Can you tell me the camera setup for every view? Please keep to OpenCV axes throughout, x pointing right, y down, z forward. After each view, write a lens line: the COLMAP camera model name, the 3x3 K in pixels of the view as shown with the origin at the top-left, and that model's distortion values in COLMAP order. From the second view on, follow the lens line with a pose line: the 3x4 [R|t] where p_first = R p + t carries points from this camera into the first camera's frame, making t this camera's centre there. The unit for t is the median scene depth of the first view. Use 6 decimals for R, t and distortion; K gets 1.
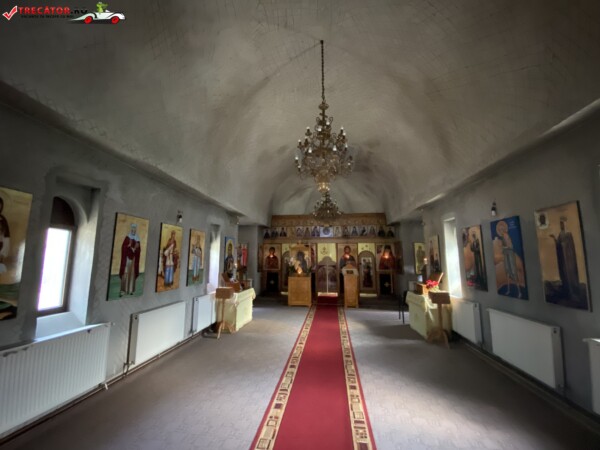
lens RADIAL K [[241.1, 0, 298.0], [0, 241.1, 226.8], [0, 0, 1]] dist [0.020657, -0.020402]
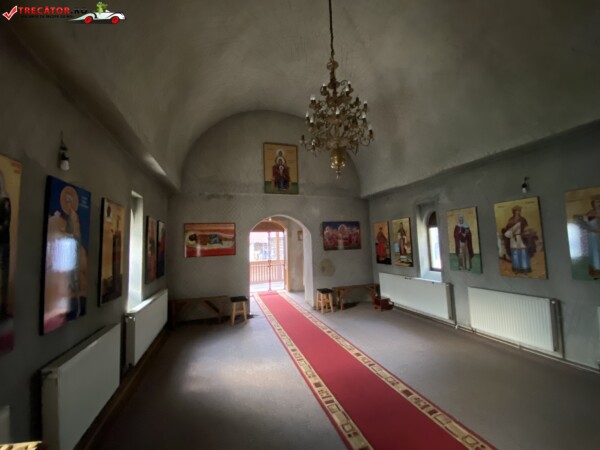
lens RADIAL K [[241.1, 0, 298.0], [0, 241.1, 226.8], [0, 0, 1]] dist [0.020657, -0.020402]
pose [[-0.905404, -0.005828, -0.424512, 0.625750], [0.086825, 0.976230, -0.198584, 0.224531], [0.415579, -0.216657, -0.883376, 1.731642]]
